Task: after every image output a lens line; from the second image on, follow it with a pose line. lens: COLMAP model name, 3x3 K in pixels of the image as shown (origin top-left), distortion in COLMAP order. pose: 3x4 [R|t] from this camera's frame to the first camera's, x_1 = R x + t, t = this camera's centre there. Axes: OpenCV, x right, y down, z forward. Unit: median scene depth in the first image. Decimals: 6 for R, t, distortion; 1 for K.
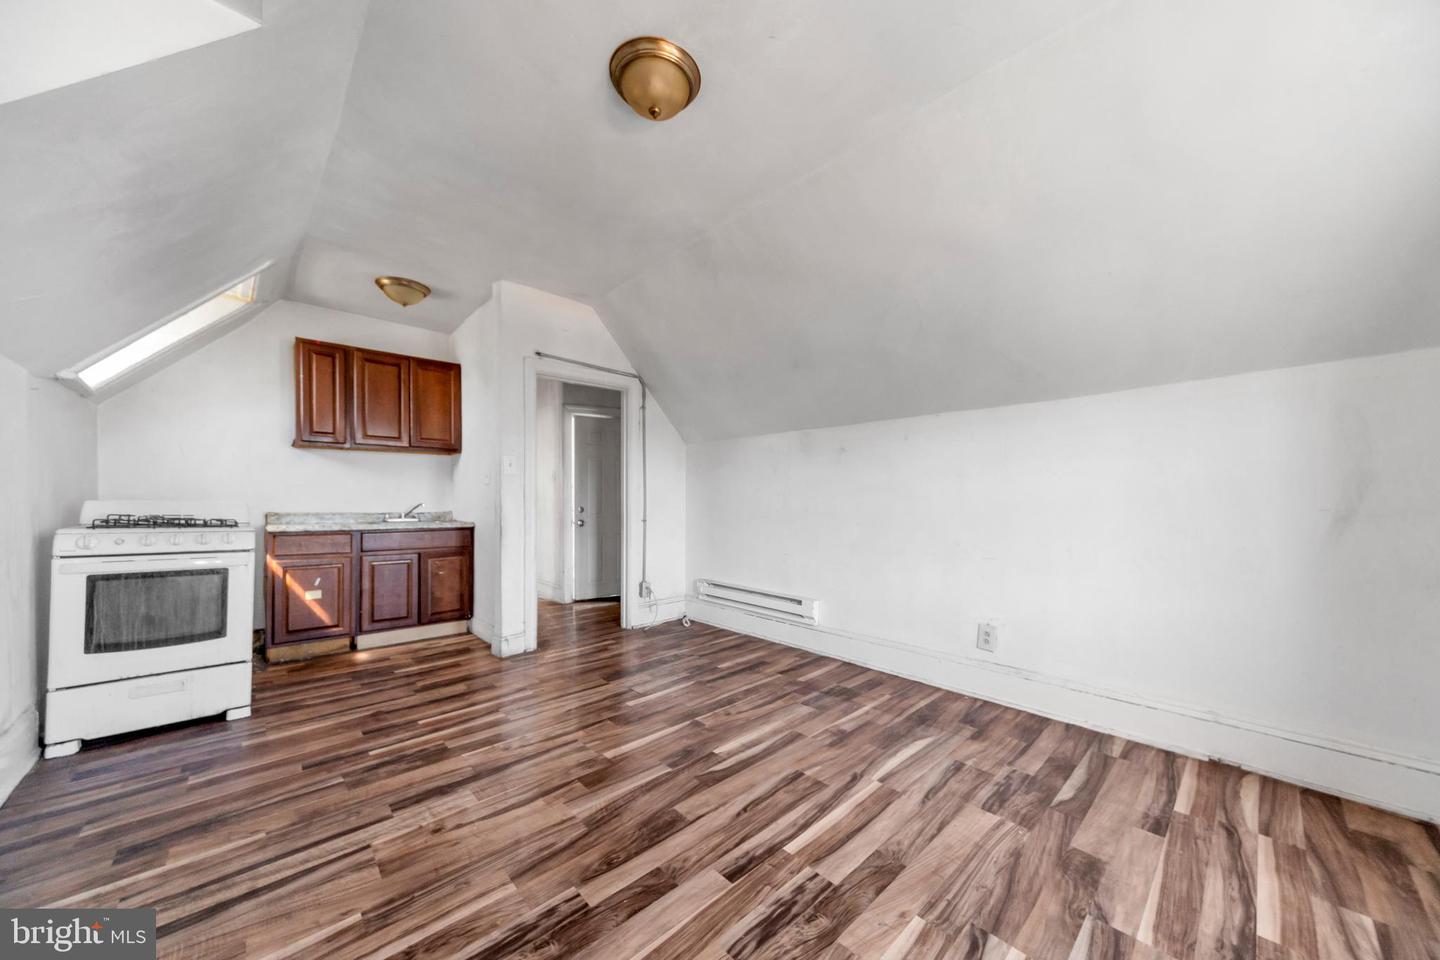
lens RADIAL K [[498.0, 0, 739.3], [0, 498.0, 501.1], [0, 0, 1]] dist [0.004962, -0.000254]
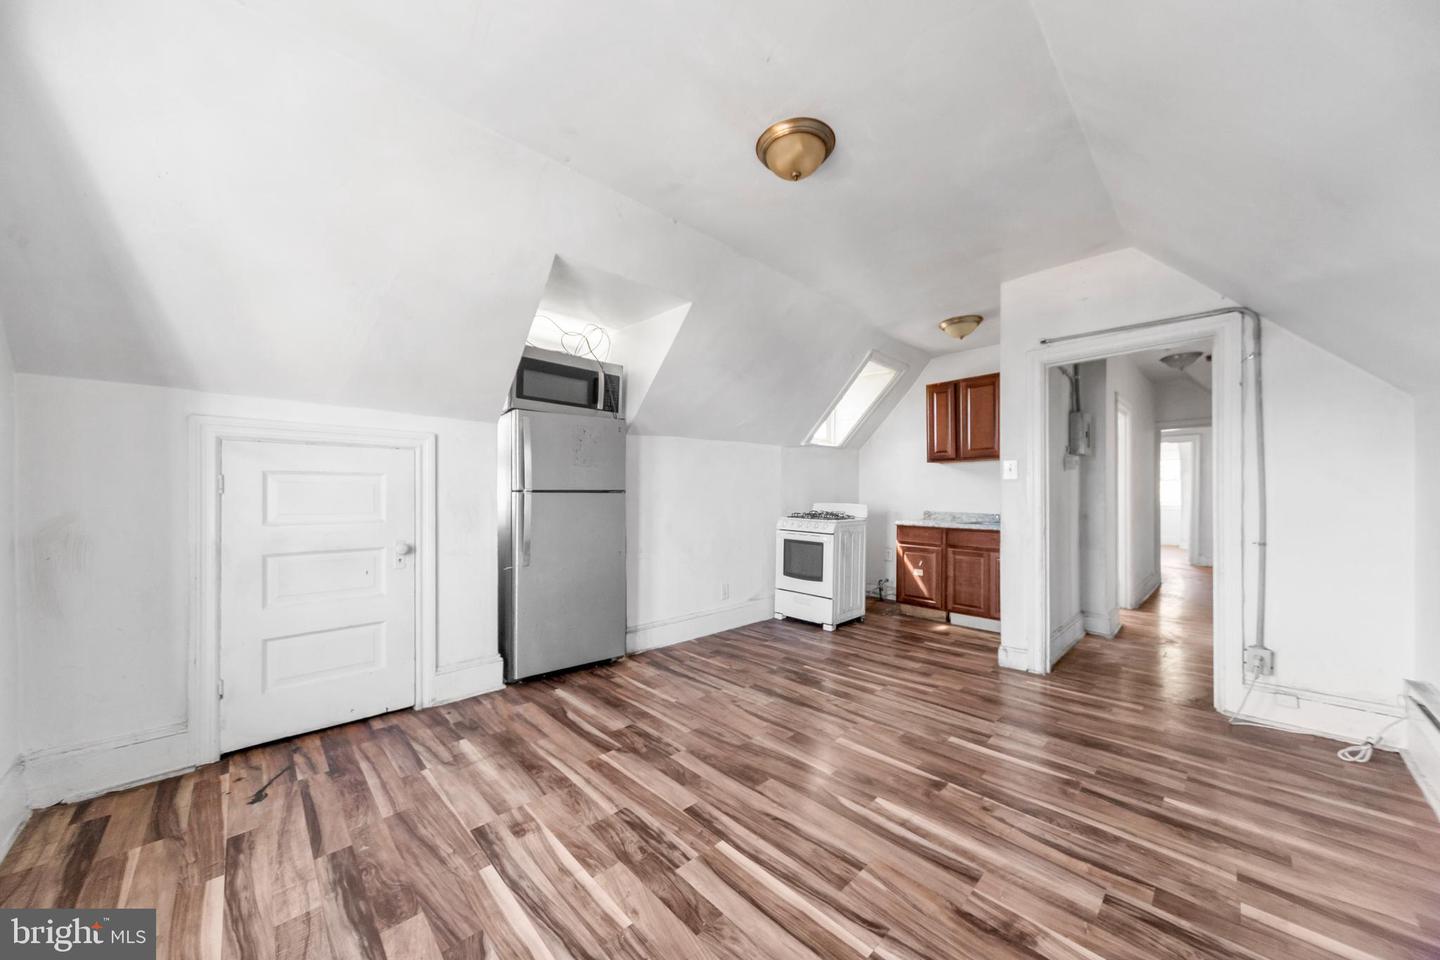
lens RADIAL K [[498.0, 0, 706.6], [0, 498.0, 492.8], [0, 0, 1]] dist [0.004962, -0.000254]
pose [[-0.016767, -0.005171, -0.999846, 0.895453], [0.000025, 0.999987, -0.005172, -0.039849], [0.999859, -0.000112, -0.016767, 0.750869]]
